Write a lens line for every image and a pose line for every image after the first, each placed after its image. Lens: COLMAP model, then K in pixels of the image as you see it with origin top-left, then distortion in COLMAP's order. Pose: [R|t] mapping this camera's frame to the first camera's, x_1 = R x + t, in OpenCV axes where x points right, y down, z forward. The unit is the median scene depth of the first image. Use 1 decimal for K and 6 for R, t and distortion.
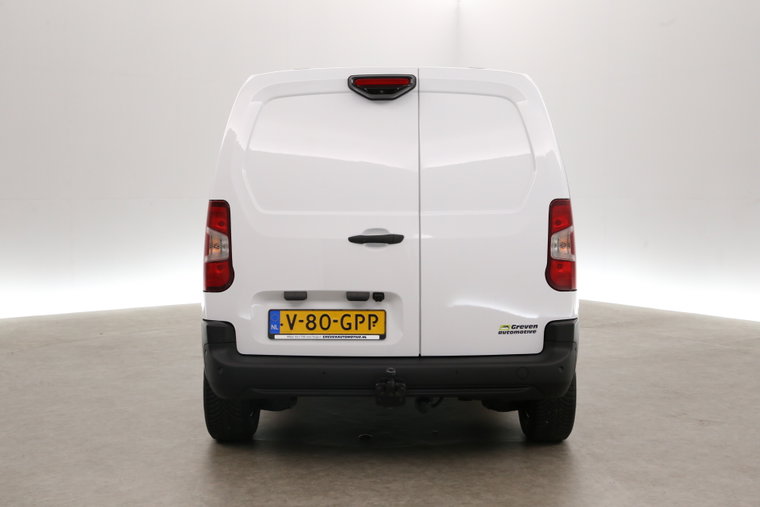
lens RADIAL K [[1013.2, 0, 398.6], [0, 1013.2, 247.0], [0, 0, 1]] dist [0.226022, 0.000000]
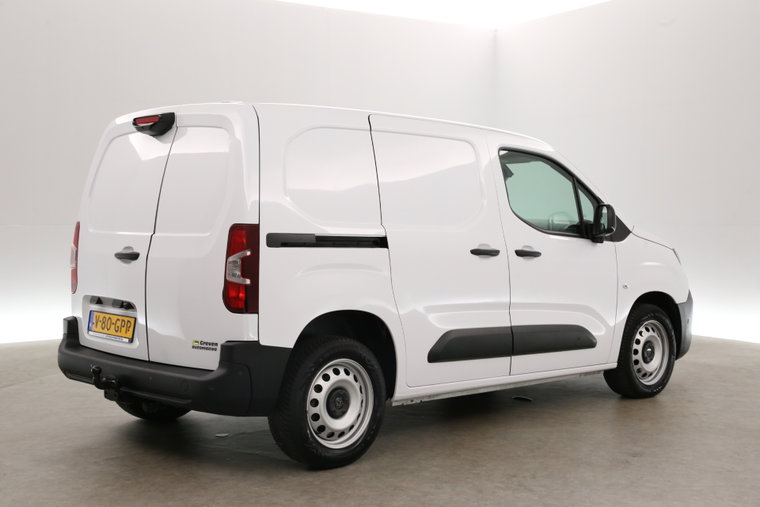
lens RADIAL K [[1013.2, 0, 383.0], [0, 1013.2, 247.0], [0, 0, 1]] dist [0.226022, 0.000000]
pose [[0.658264, 0.028692, -0.752240, 1.044424], [-0.023290, 0.999571, 0.017745, -0.045036], [0.752427, 0.005839, 0.658650, 0.444302]]
